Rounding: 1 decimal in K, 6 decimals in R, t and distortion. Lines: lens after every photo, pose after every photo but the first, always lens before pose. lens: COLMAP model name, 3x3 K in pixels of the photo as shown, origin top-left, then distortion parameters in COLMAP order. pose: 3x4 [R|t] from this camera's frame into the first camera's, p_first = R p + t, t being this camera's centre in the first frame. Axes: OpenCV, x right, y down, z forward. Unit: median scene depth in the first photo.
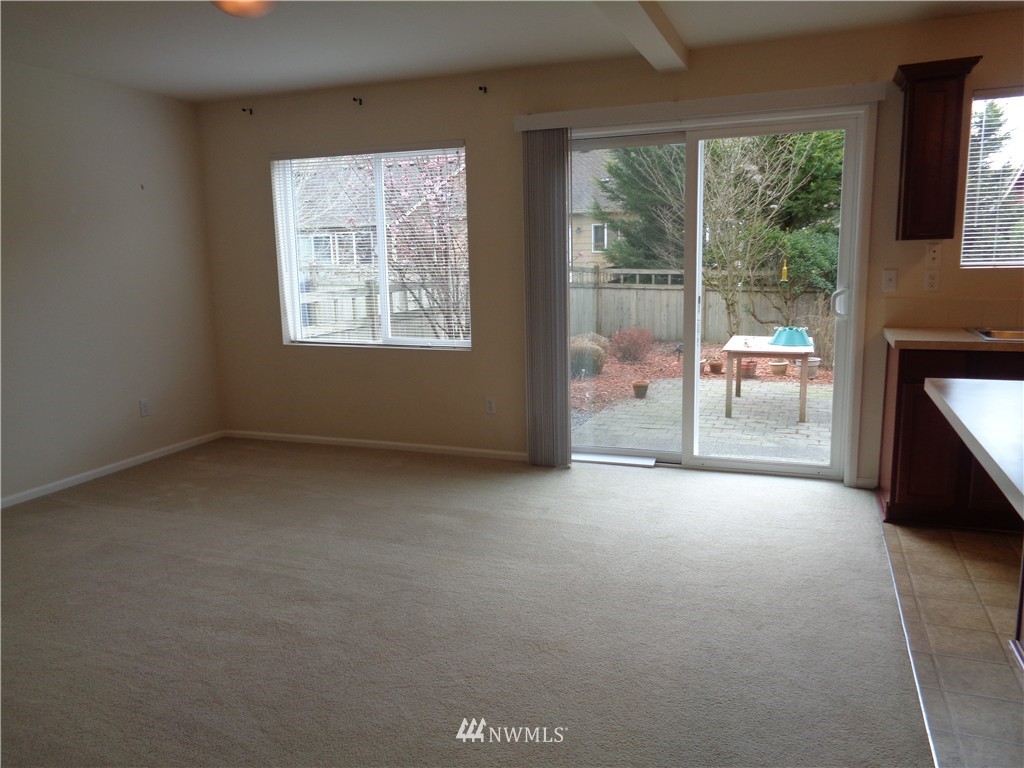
lens RADIAL K [[765.3, 0, 514.8], [0, 765.3, 382.5], [0, 0, 1]] dist [0.002300, 0.002415]
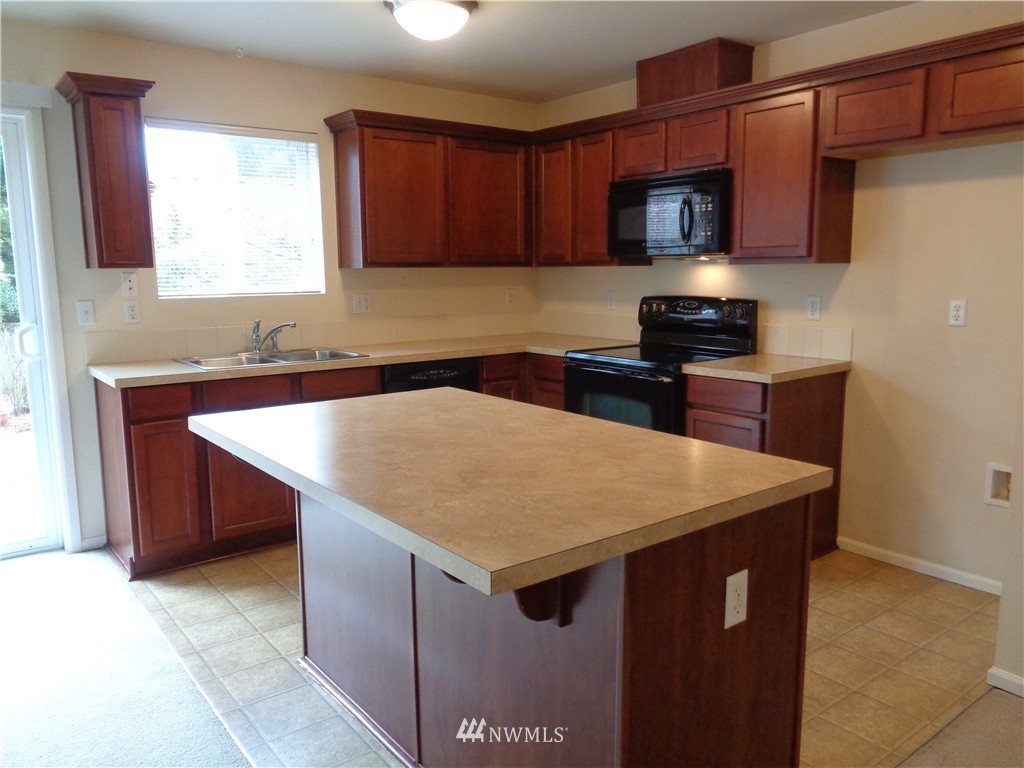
lens RADIAL K [[765.3, 0, 514.8], [0, 765.3, 382.5], [0, 0, 1]] dist [0.002300, 0.002415]
pose [[0.511795, -0.106006, 0.852543, -0.022550], [0.141544, 0.989201, 0.038028, -0.015565], [-0.847367, 0.101210, 0.521273, 0.113689]]
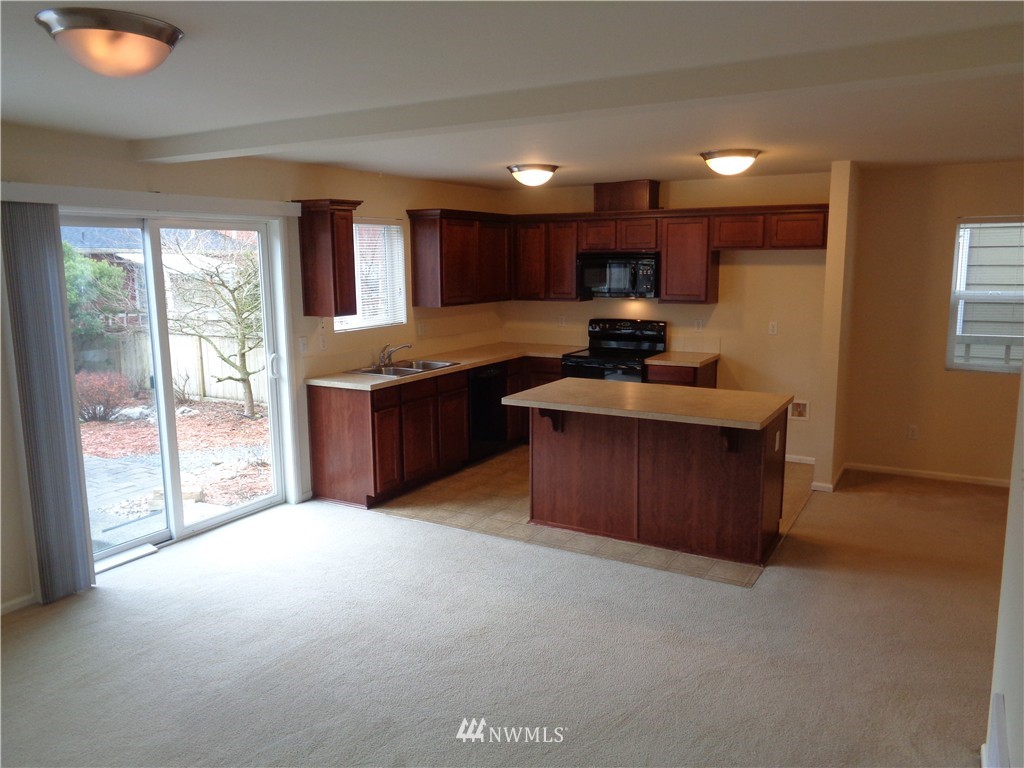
lens RADIAL K [[765.3, 0, 514.8], [0, 765.3, 382.5], [0, 0, 1]] dist [0.002300, 0.002415]
pose [[0.150317, -0.133136, 0.979632, -0.753574], [0.173288, 0.979099, 0.106473, -0.139133], [-0.973332, 0.153754, 0.170246, 0.389039]]
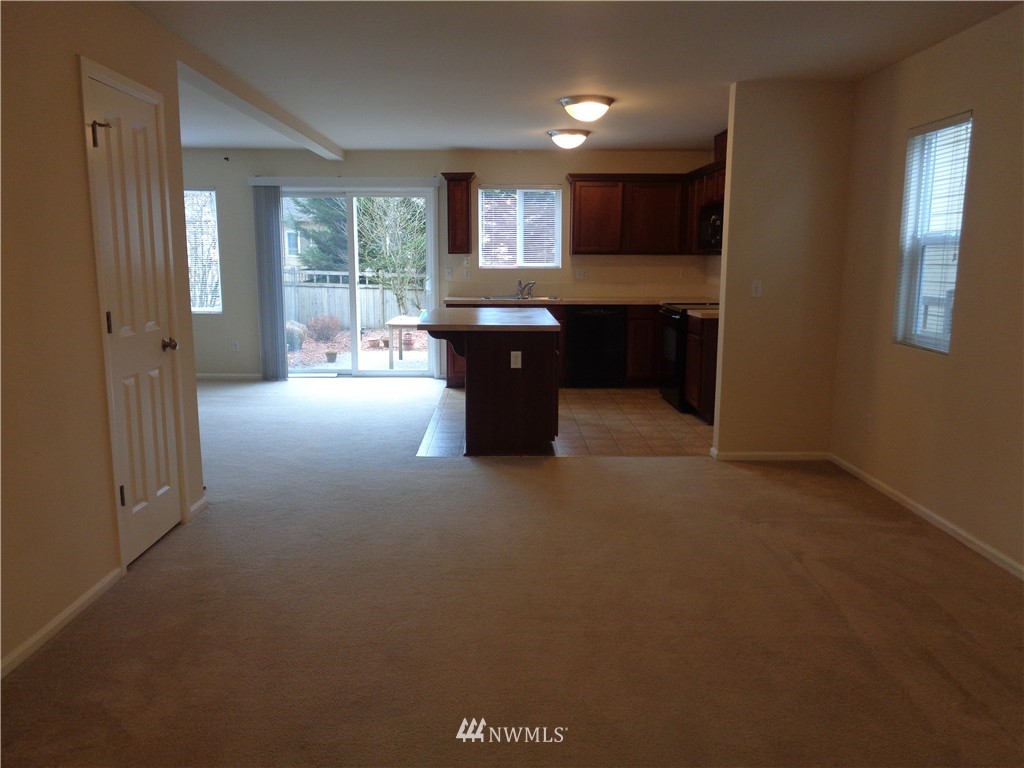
lens RADIAL K [[765.3, 0, 514.8], [0, 765.3, 382.5], [0, 0, 1]] dist [0.002300, 0.002415]
pose [[0.924807, -0.035511, 0.378775, -0.119816], [0.038718, 0.999250, -0.000849, 0.154574], [-0.378461, 0.015450, 0.925488, -0.883330]]
